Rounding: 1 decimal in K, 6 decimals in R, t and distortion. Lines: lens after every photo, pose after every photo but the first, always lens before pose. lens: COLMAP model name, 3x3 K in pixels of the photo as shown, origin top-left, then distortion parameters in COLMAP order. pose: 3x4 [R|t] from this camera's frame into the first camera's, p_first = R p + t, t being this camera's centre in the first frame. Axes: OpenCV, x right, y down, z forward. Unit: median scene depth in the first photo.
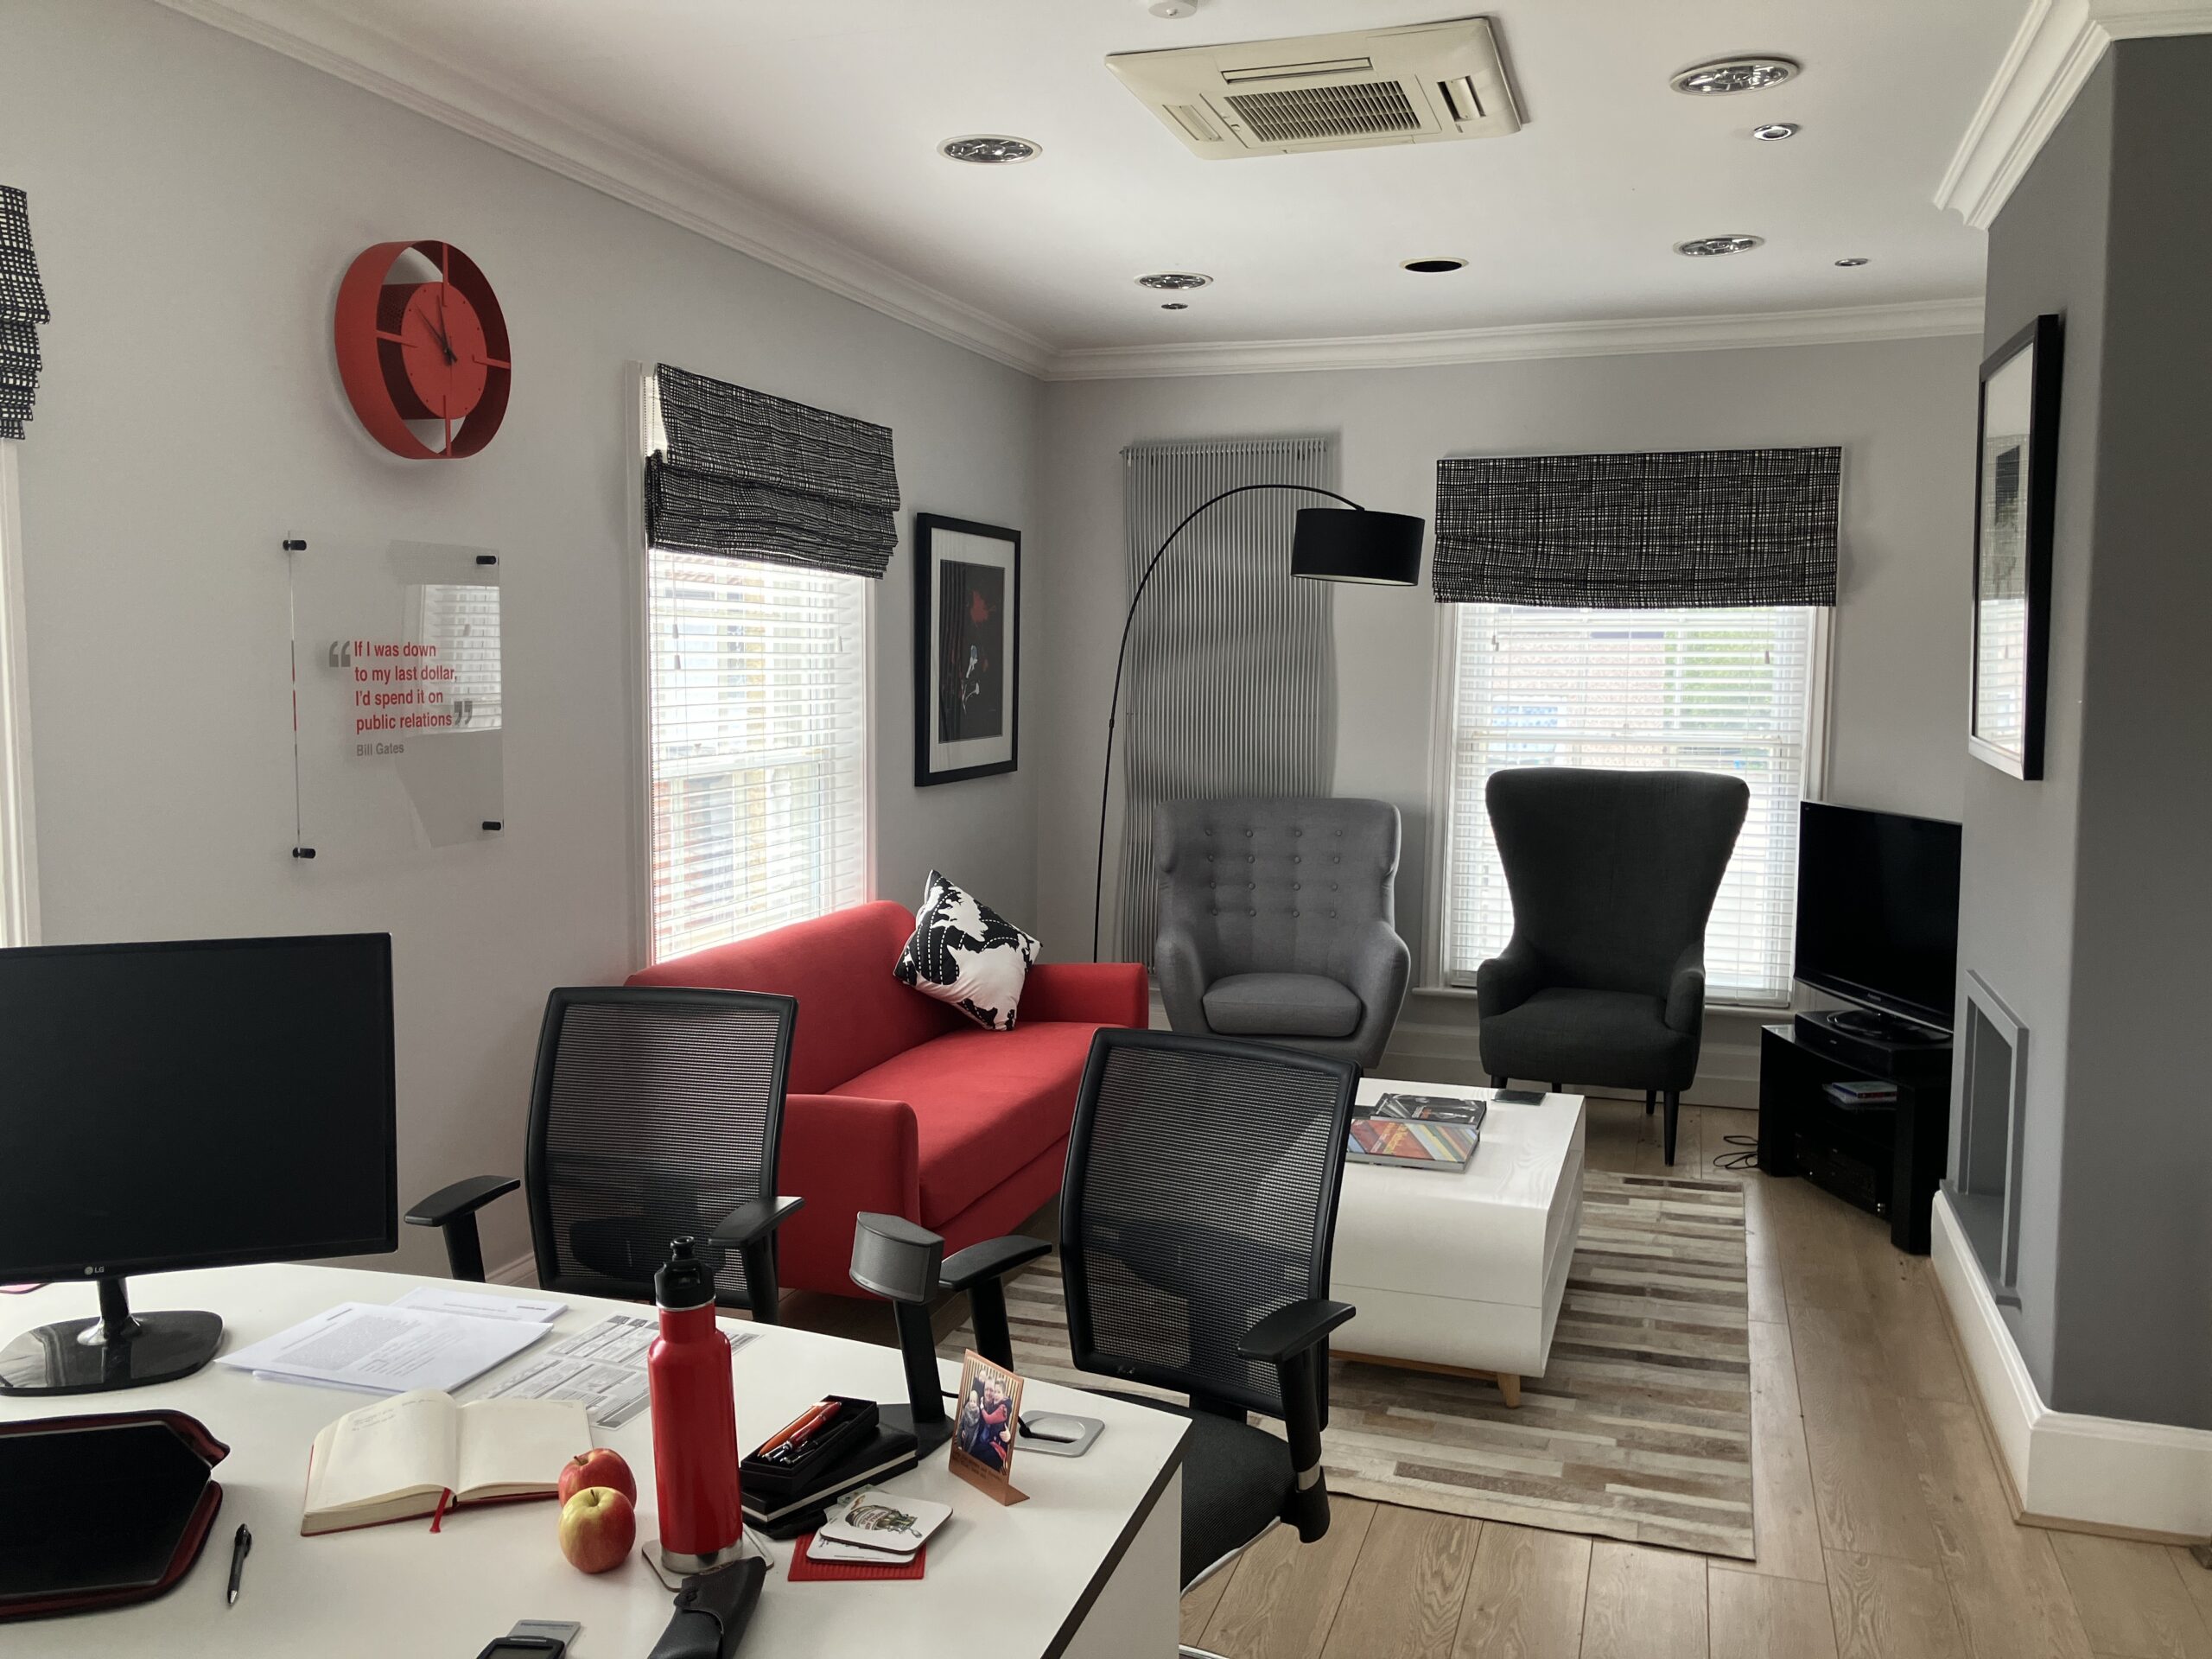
lens RADIAL K [[1867.8, 0, 1103.4], [0, 1867.8, 827.1], [0, 0, 1]] dist [0.021134, -0.022106]
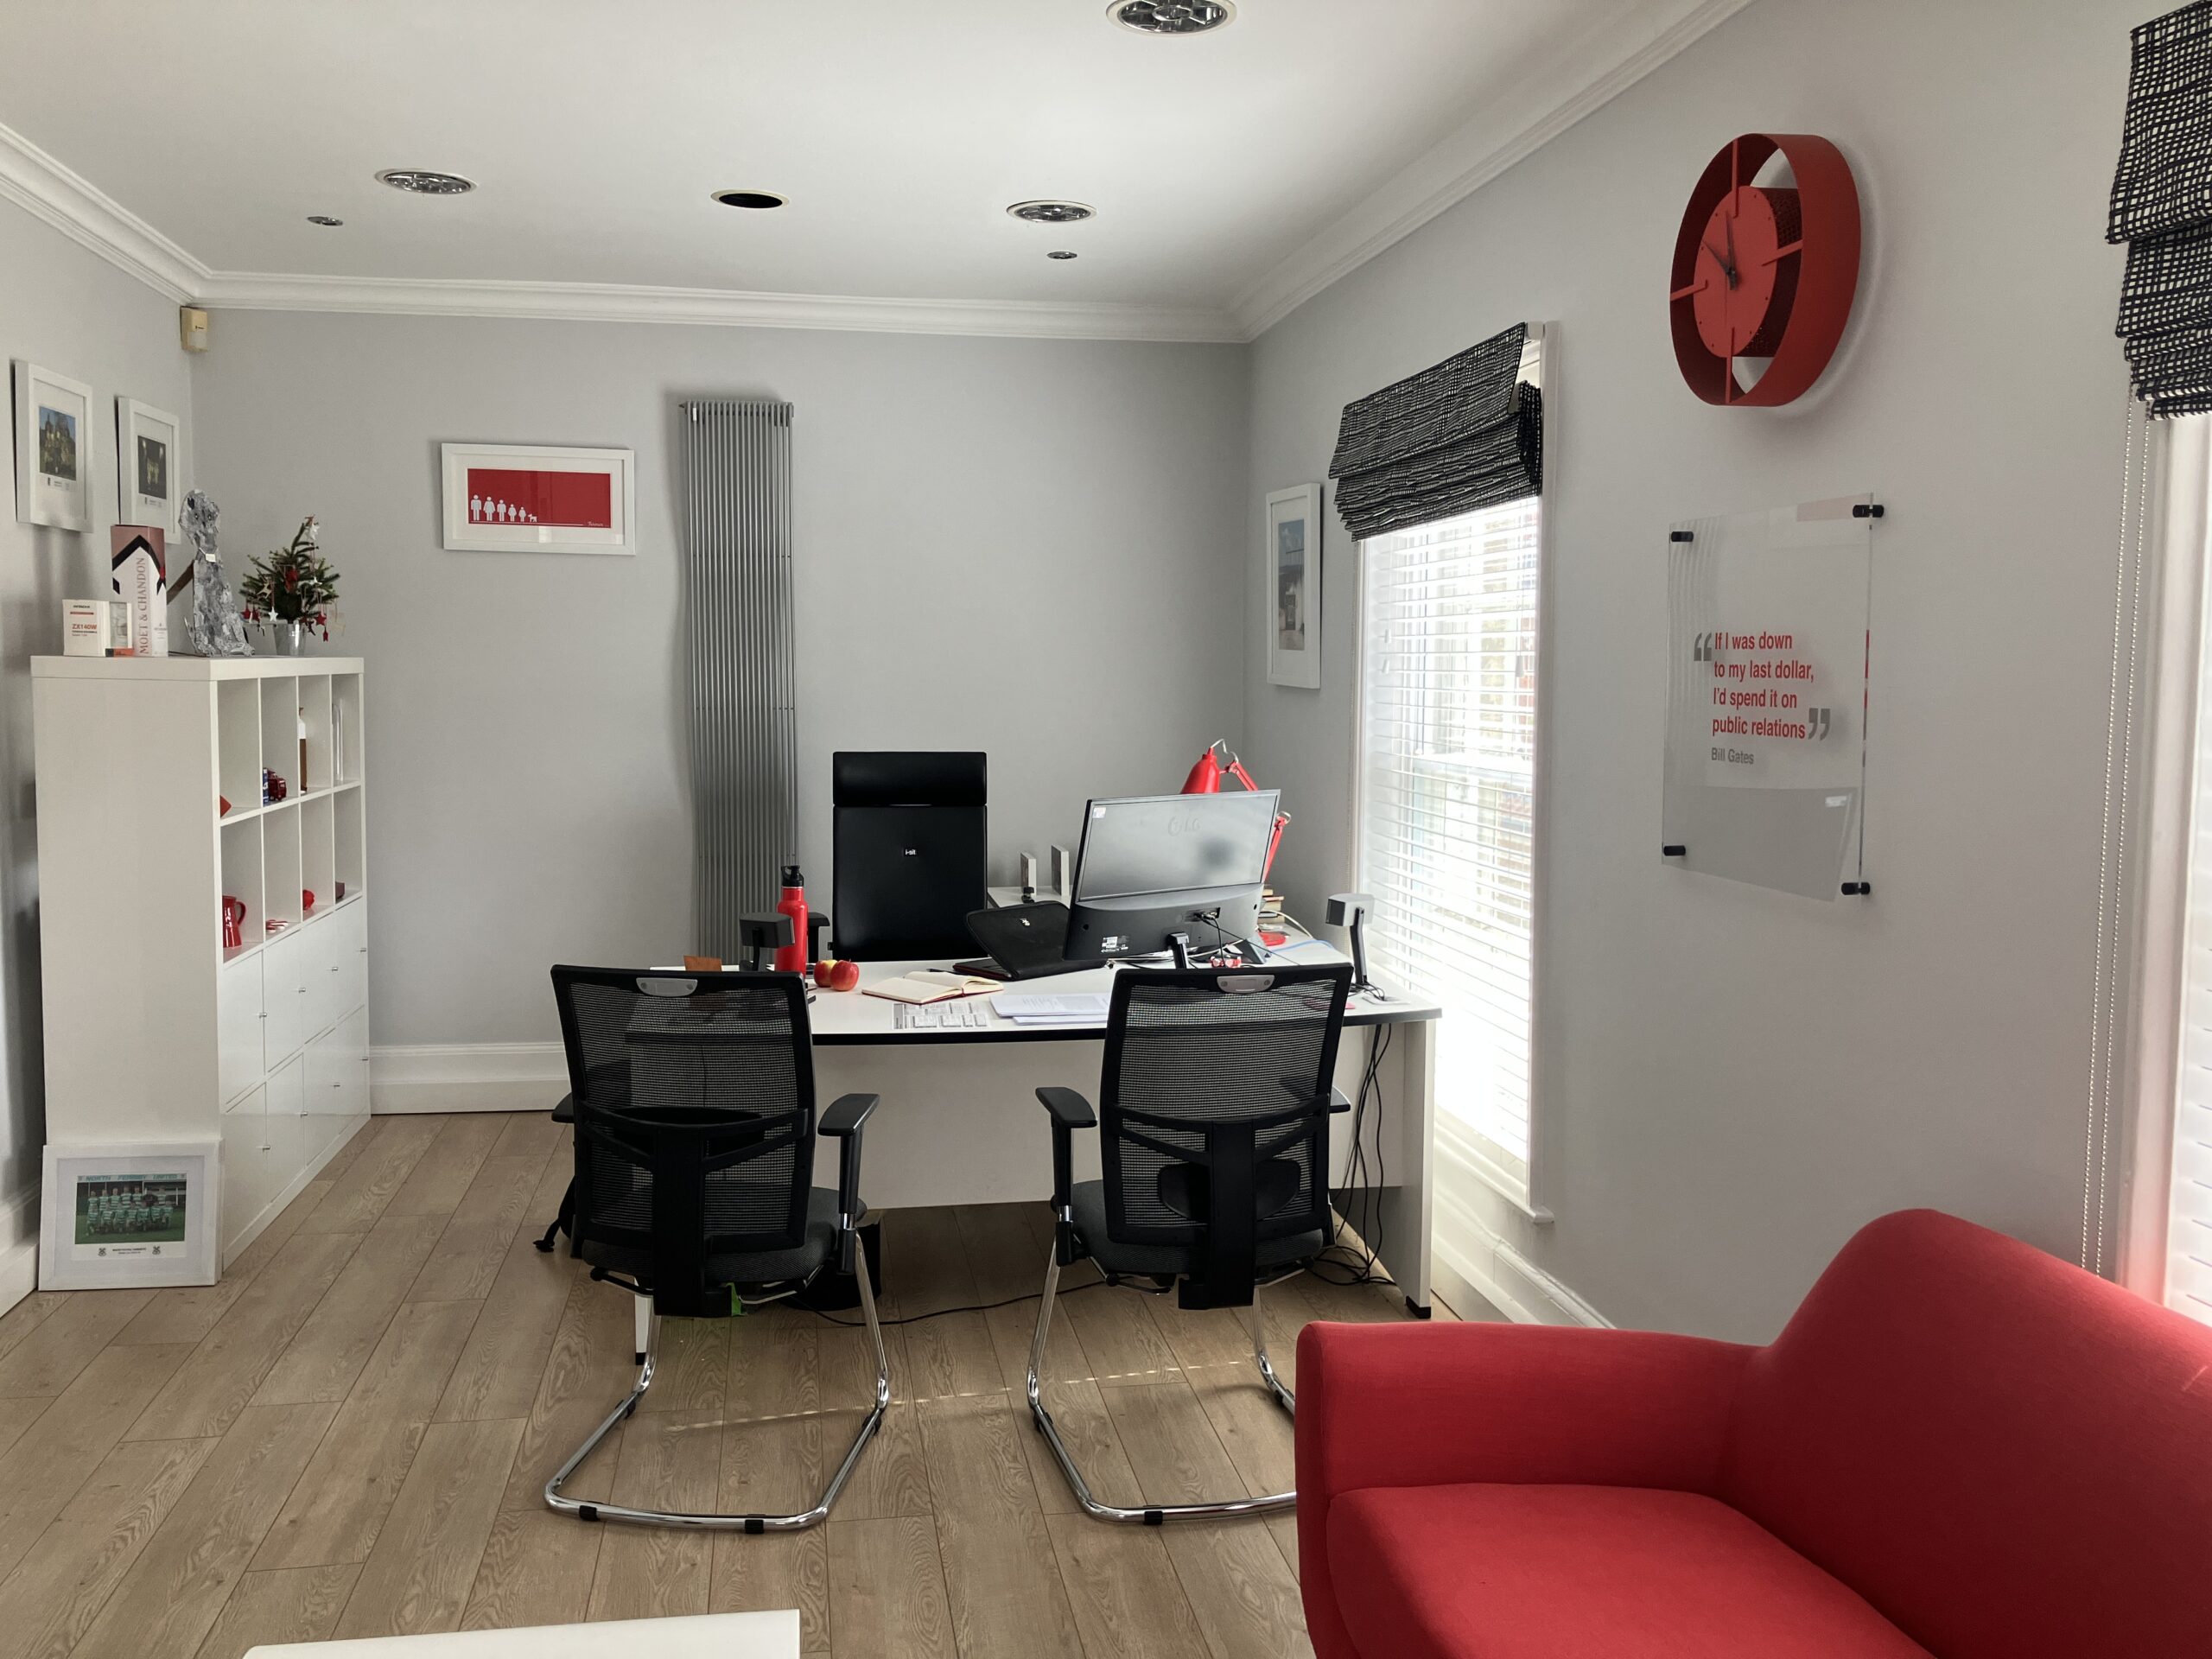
lens RADIAL K [[1867.8, 0, 1104.2], [0, 1867.8, 825.2], [0, 0, 1]] dist [0.021134, -0.022106]
pose [[-0.888787, 0.026825, -0.457534, 0.271888], [-0.055364, 0.984692, 0.165280, -0.137662], [0.454963, 0.172229, -0.873696, 1.634518]]
